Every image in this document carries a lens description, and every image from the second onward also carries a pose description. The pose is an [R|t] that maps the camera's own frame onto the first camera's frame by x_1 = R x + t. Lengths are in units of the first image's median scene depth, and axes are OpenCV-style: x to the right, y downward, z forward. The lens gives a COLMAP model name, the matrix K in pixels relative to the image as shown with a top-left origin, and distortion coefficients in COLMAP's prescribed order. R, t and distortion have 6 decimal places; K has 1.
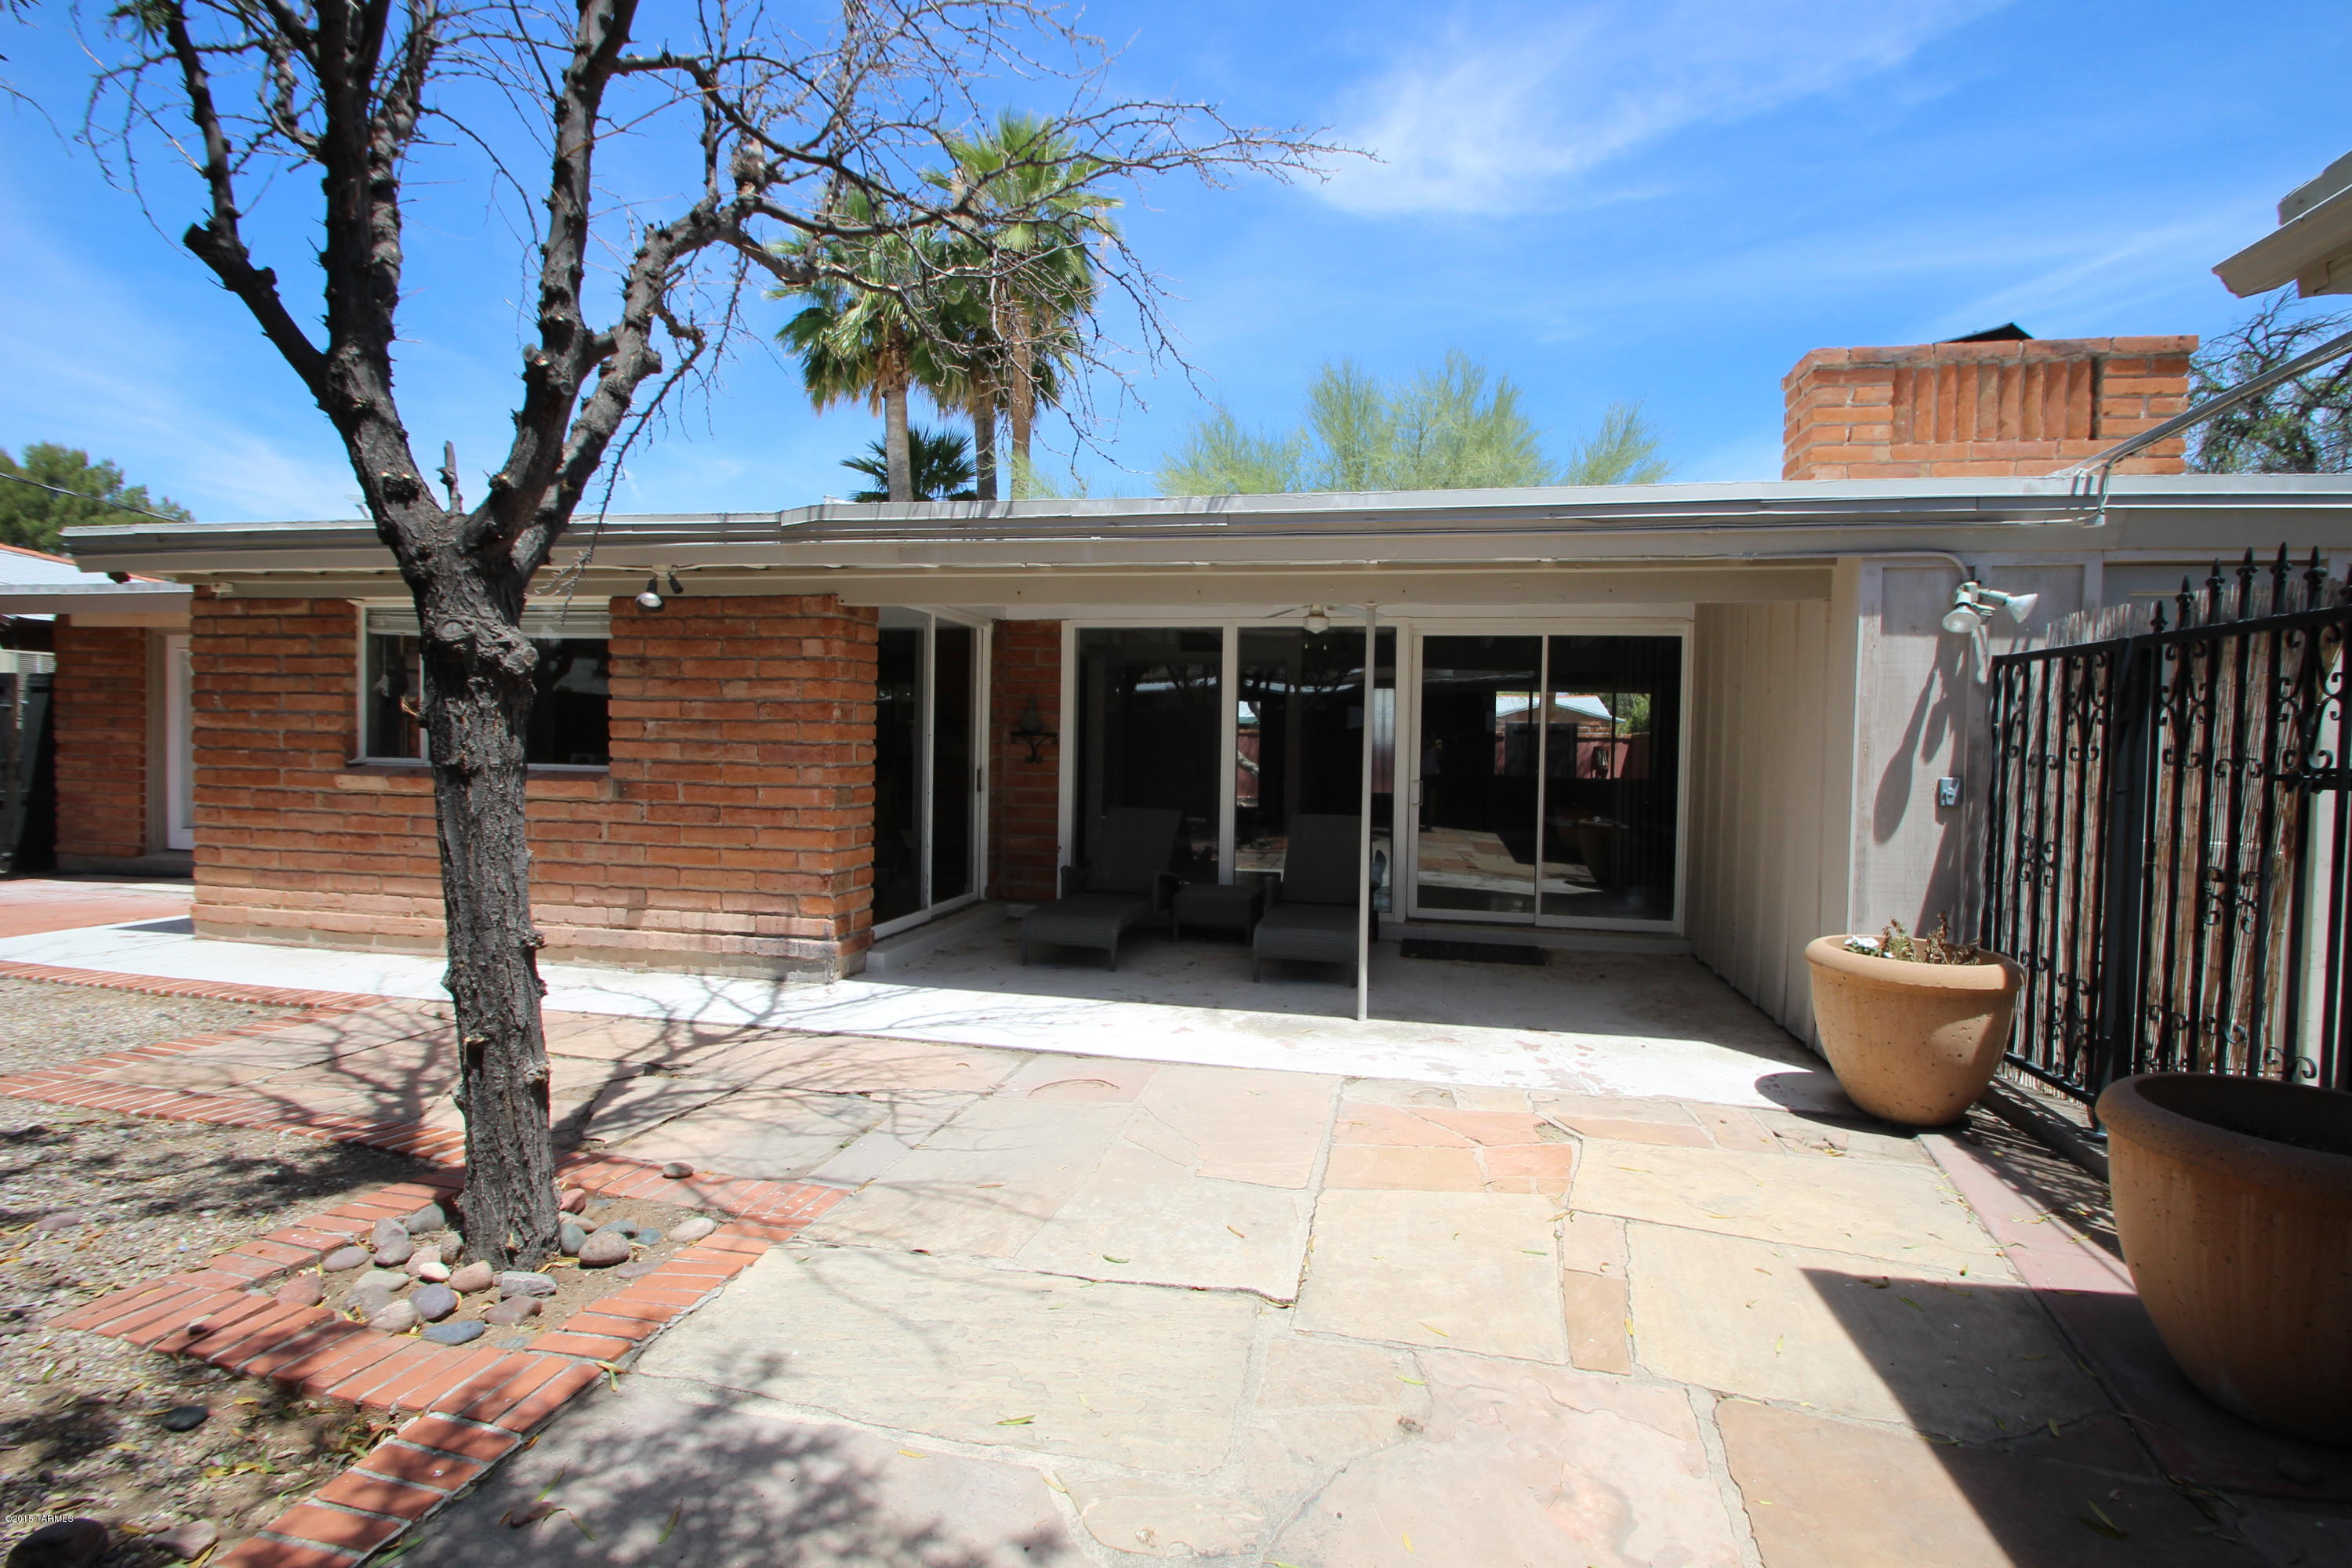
lens RADIAL K [[1102.5, 0, 1215.4], [0, 1102.5, 771.8], [0, 0, 1]] dist [0.010604, -0.009715]
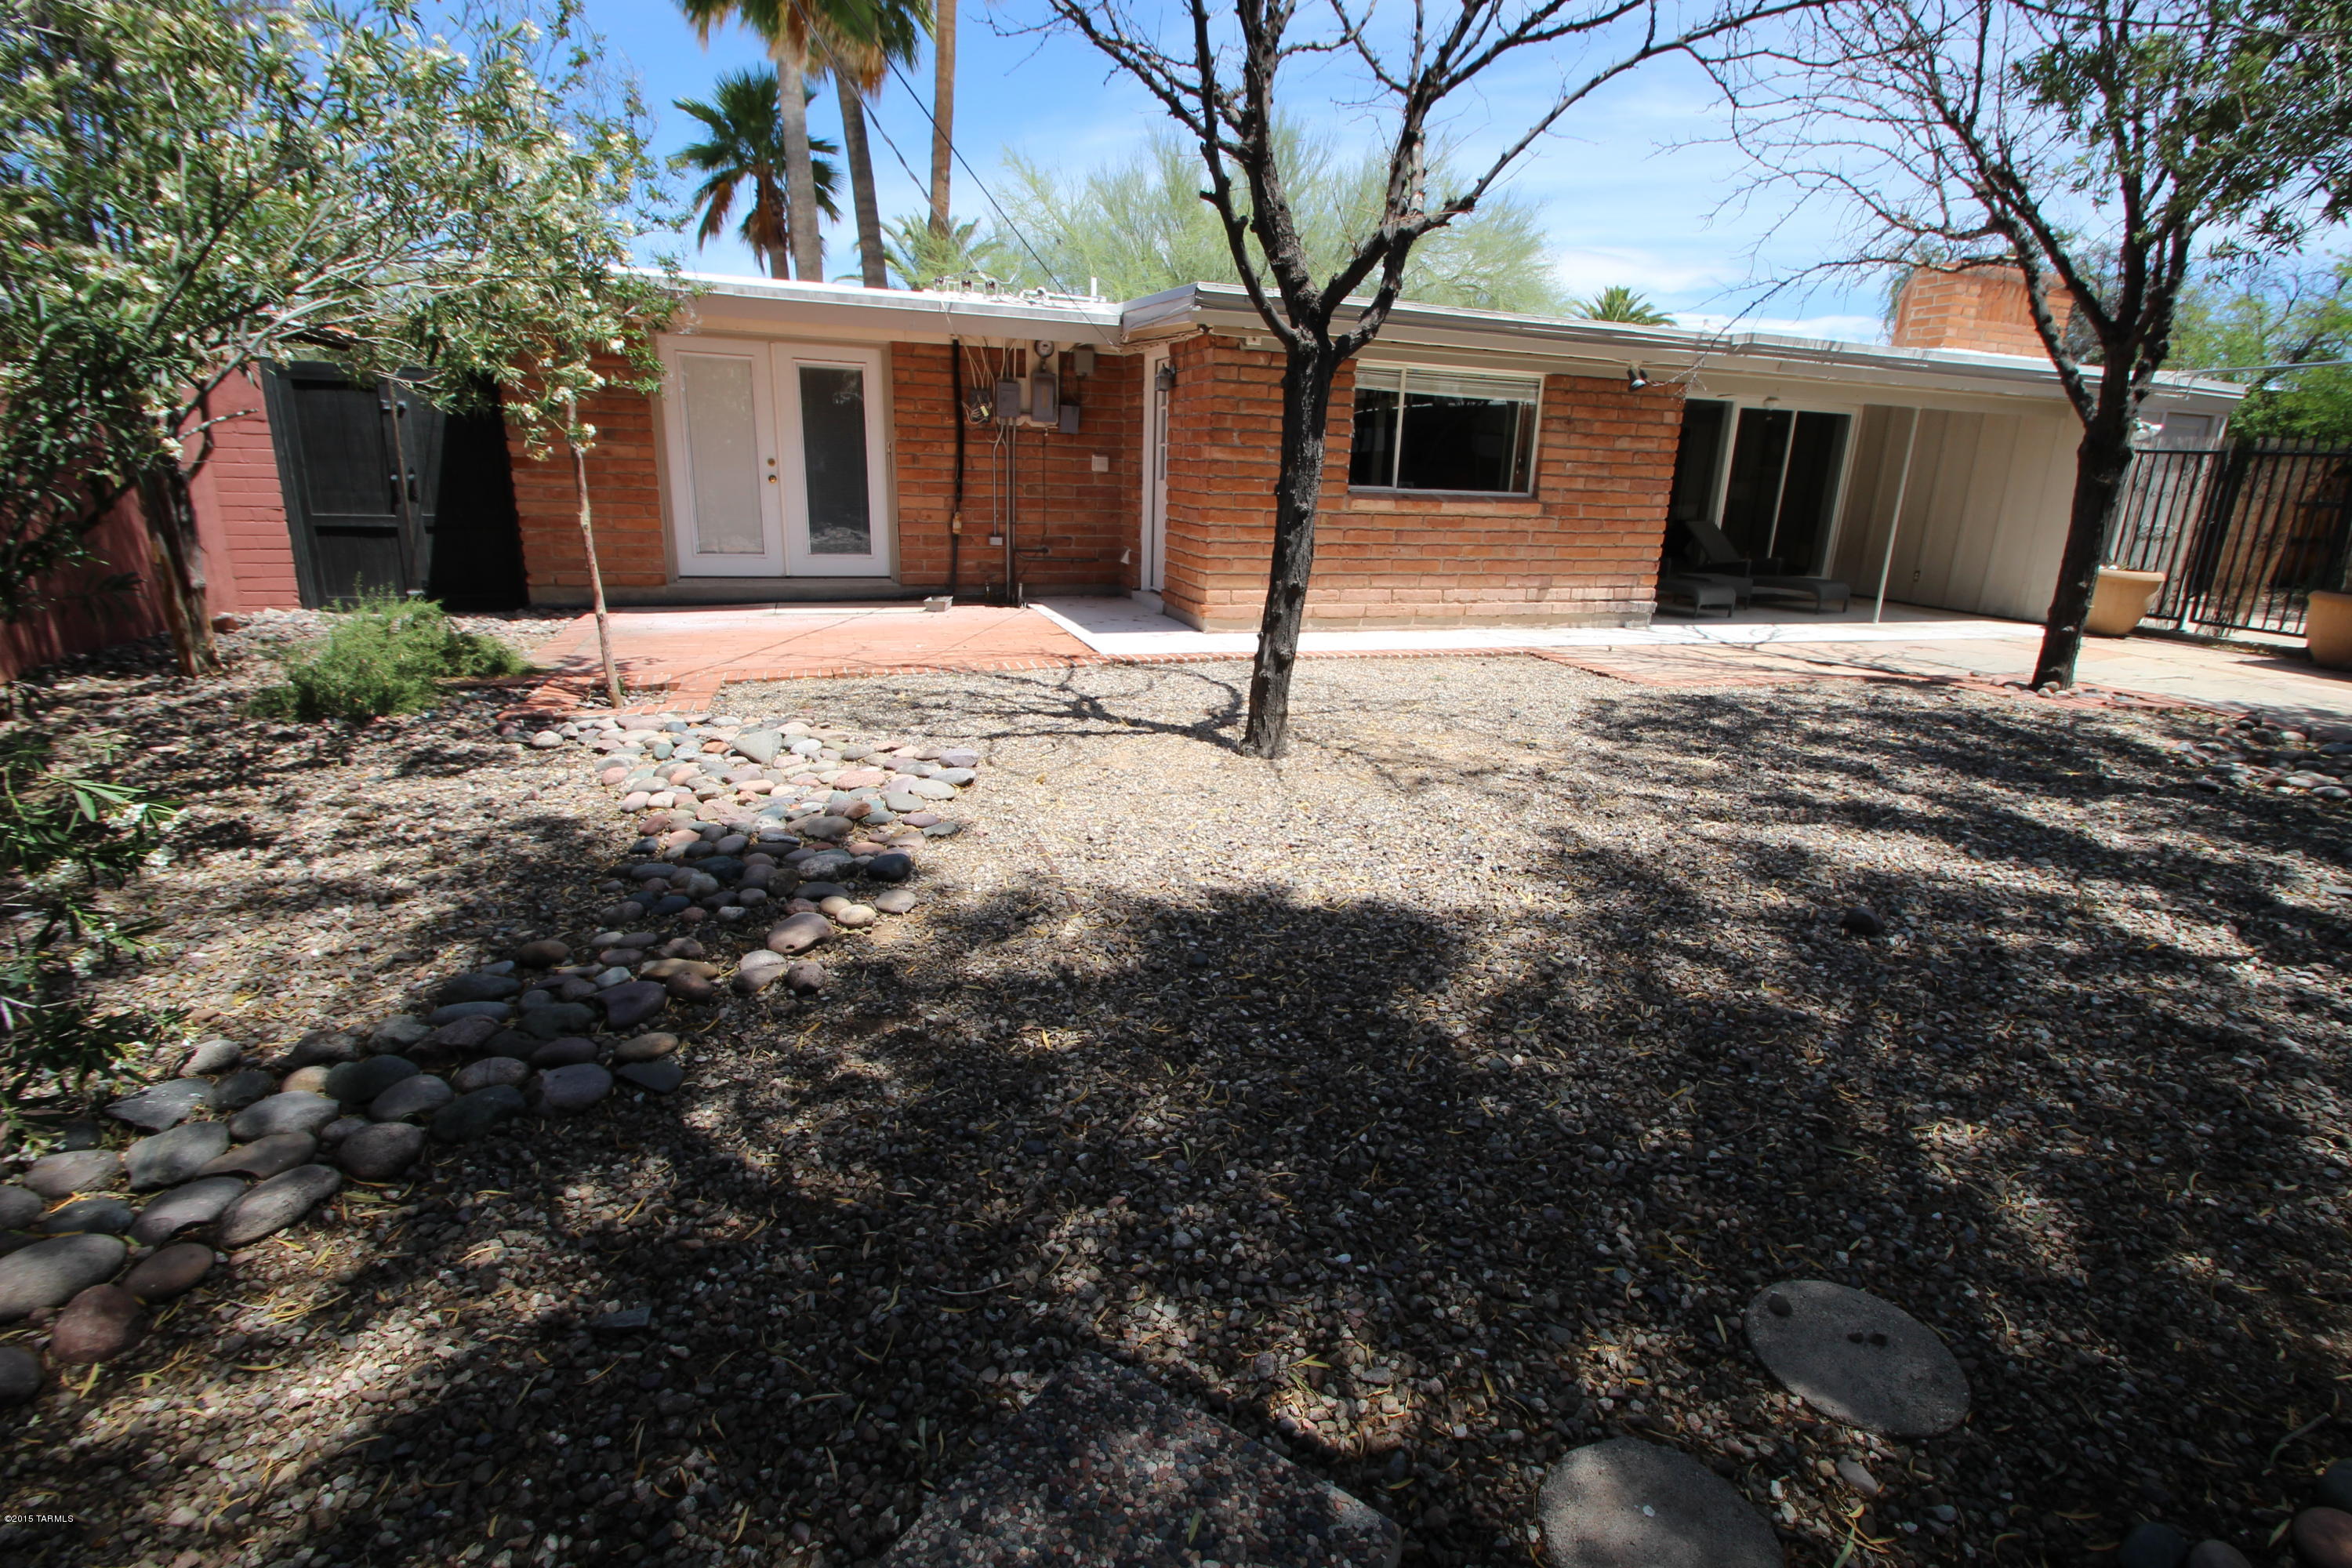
lens RADIAL K [[1090.8, 0, 1217.8], [0, 1090.8, 769.6], [0, 0, 1]] dist [0.018743, -0.019586]
pose [[0.856336, -0.127848, 0.500344, -1.761438], [-0.005941, 0.966368, 0.257095, -0.021990], [-0.516385, -0.223132, 0.826776, -0.087513]]
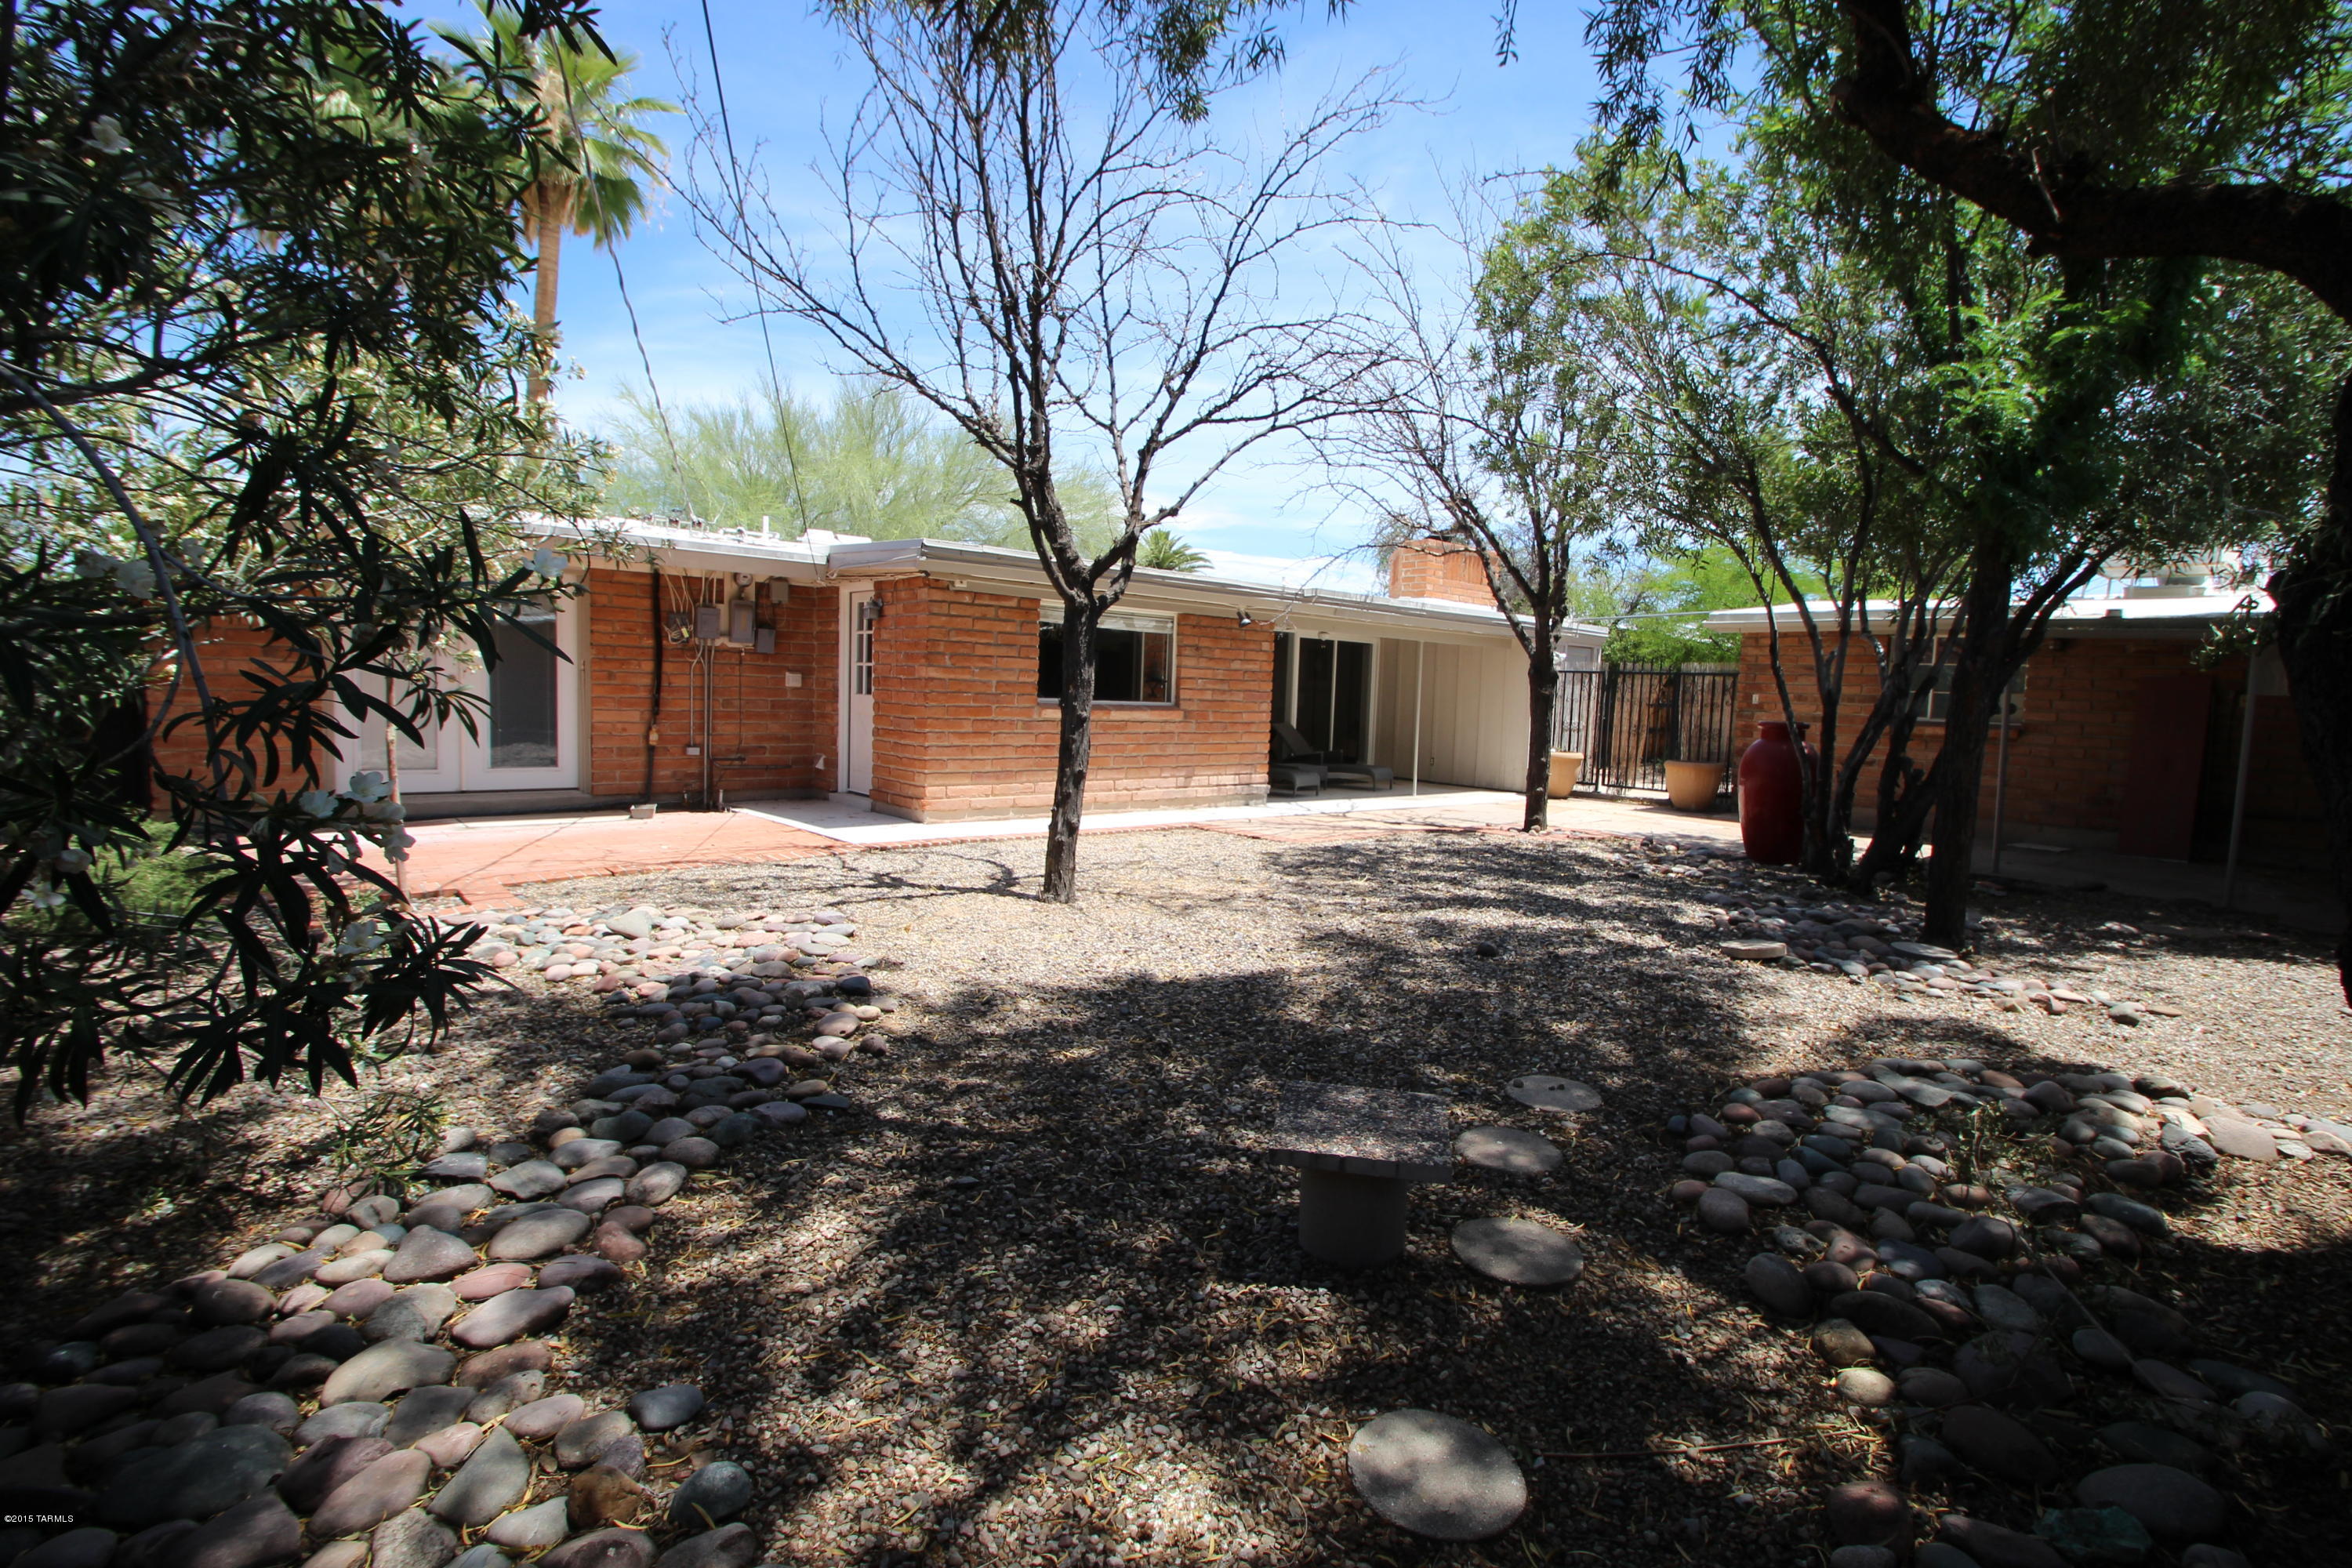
lens RADIAL K [[1102.5, 0, 1215.4], [0, 1102.5, 771.8], [0, 0, 1]] dist [0.010604, -0.009715]
pose [[0.592650, -0.057339, 0.803417, -2.097382], [-0.001965, 0.997357, 0.072630, -0.025468], [-0.805458, -0.044623, 0.590971, -0.176427]]
